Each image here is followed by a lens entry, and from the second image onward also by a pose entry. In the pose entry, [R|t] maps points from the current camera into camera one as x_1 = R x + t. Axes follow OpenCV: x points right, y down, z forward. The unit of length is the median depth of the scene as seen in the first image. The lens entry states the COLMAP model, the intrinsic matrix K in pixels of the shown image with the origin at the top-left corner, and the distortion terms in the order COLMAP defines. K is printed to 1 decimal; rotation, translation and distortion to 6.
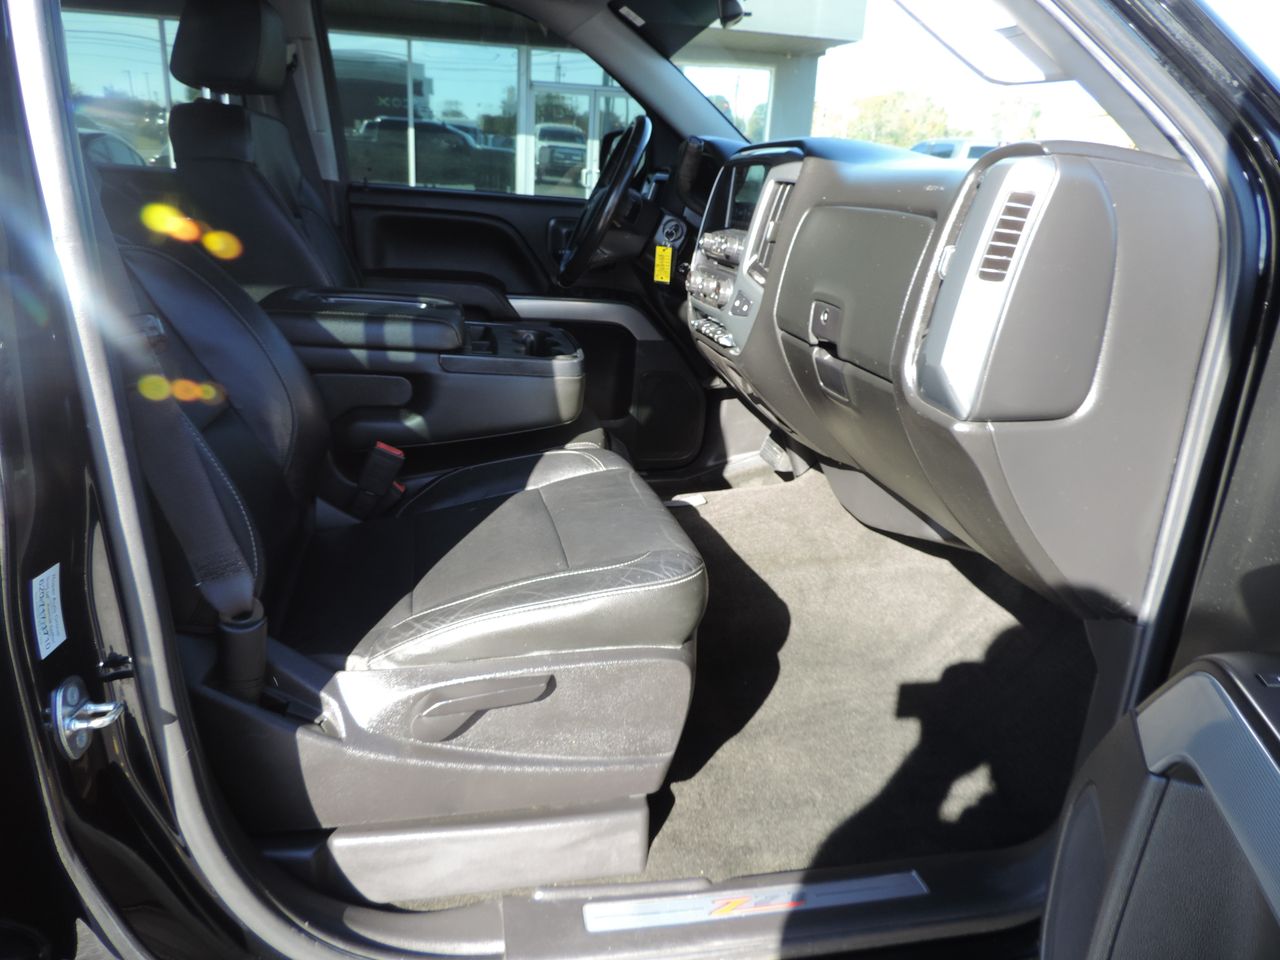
lens RADIAL K [[925.7, 0, 642.2], [0, 925.7, 477.0], [0, 0, 1]] dist [0.003767, -0.000640]
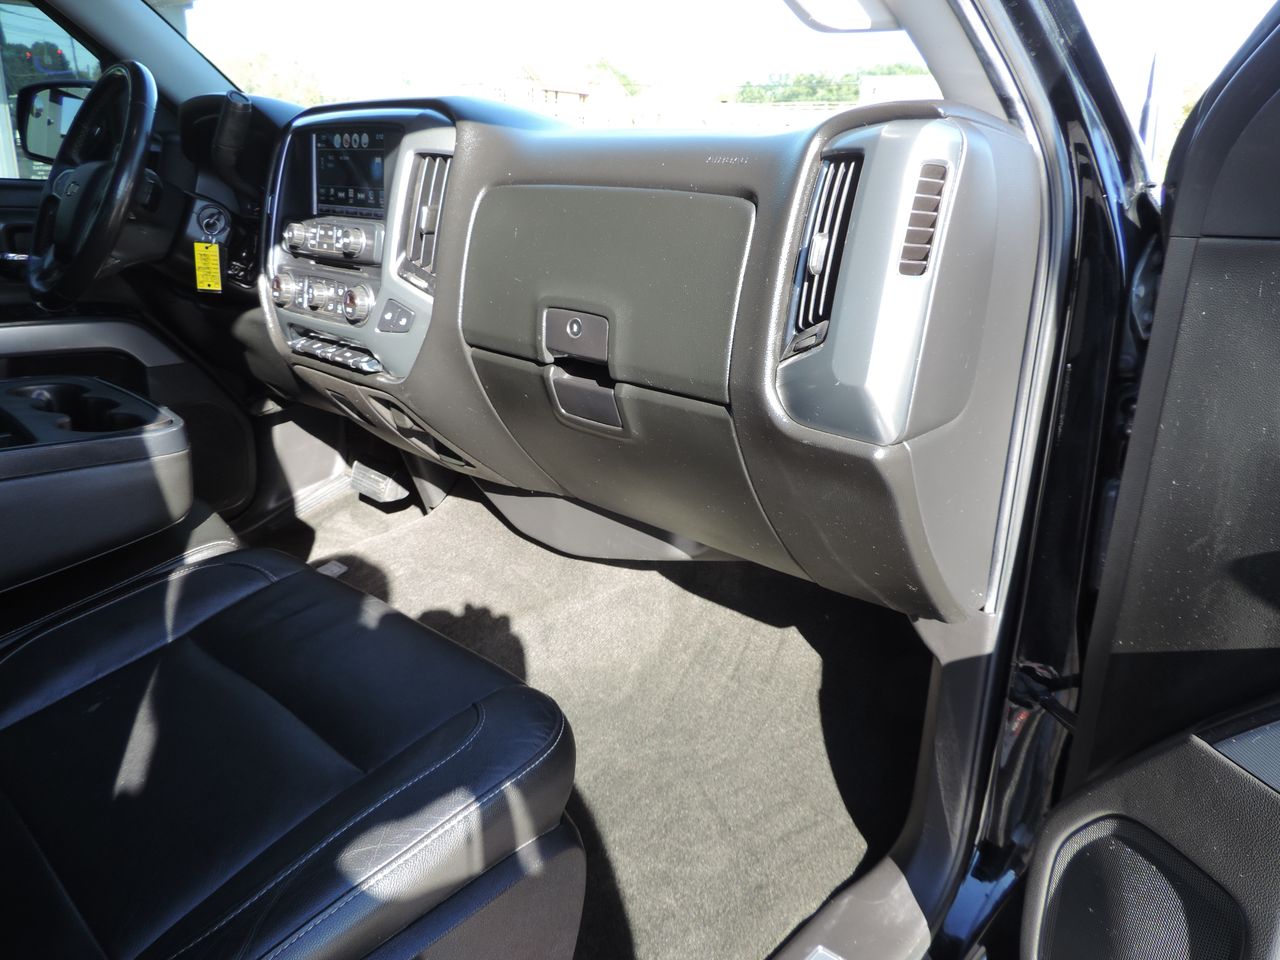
lens RADIAL K [[925.7, 0, 638.4], [0, 925.7, 481.4], [0, 0, 1]] dist [0.003767, -0.000640]
pose [[0.819834, -0.201854, 0.535843, -0.156806], [0.182823, 0.979099, 0.089114, -0.081590], [-0.542631, 0.024906, 0.839602, 0.244962]]
